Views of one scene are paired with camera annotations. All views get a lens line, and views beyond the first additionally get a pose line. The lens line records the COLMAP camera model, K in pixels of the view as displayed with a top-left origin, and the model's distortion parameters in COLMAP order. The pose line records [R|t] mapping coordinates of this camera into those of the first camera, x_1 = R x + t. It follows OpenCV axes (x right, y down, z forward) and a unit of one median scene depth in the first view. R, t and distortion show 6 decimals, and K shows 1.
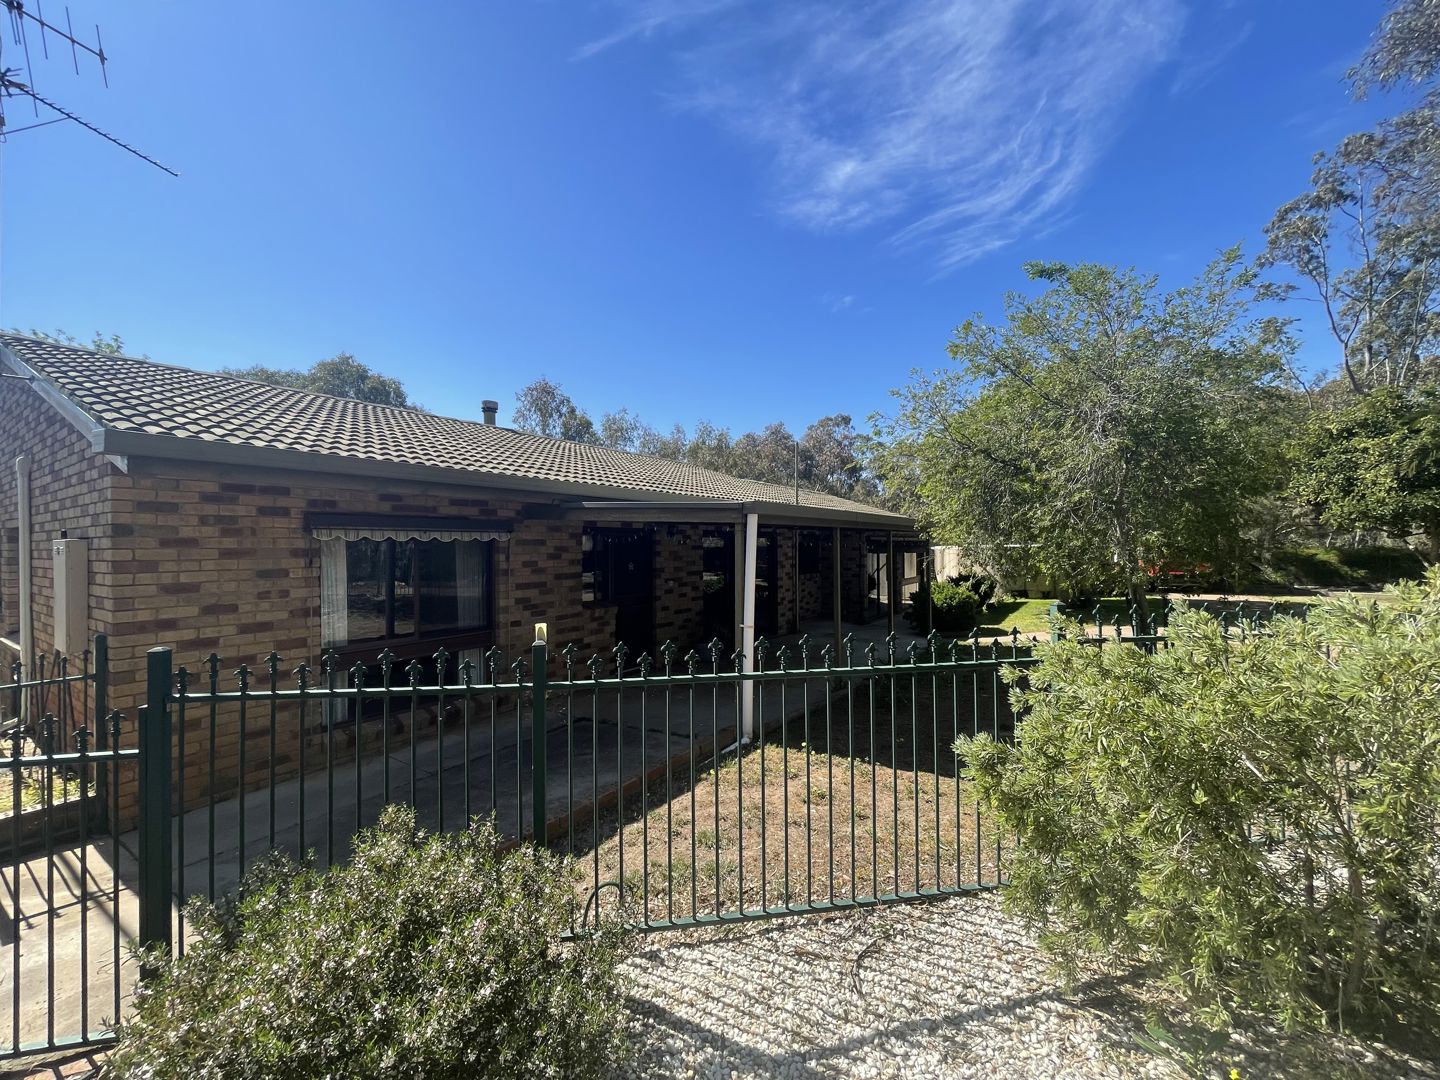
lens RADIAL K [[587.1, 0, 720.0], [0, 587.1, 540.0], [0, 0, 1]] dist [0.001588, 0.000404]
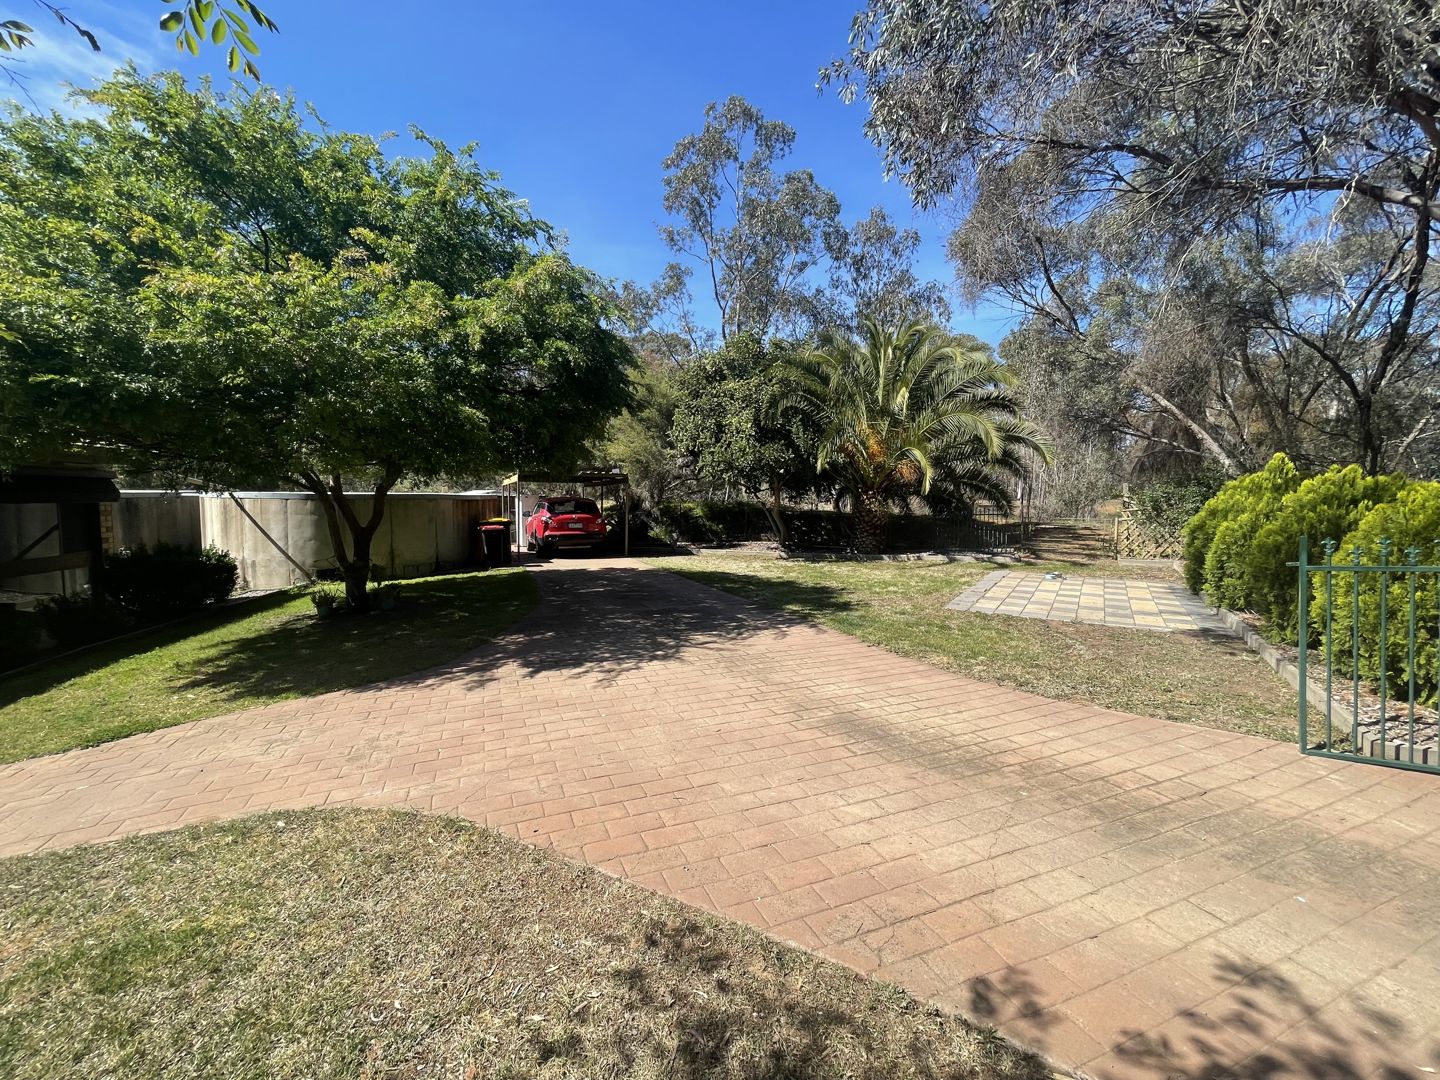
lens RADIAL K [[587.1, 0, 720.0], [0, 587.1, 540.0], [0, 0, 1]] dist [0.001588, 0.000404]
pose [[0.688230, -0.031771, 0.724797, 0.422852], [-0.023177, 0.997568, 0.065736, 0.012757], [-0.725122, -0.062040, 0.685820, 0.380908]]
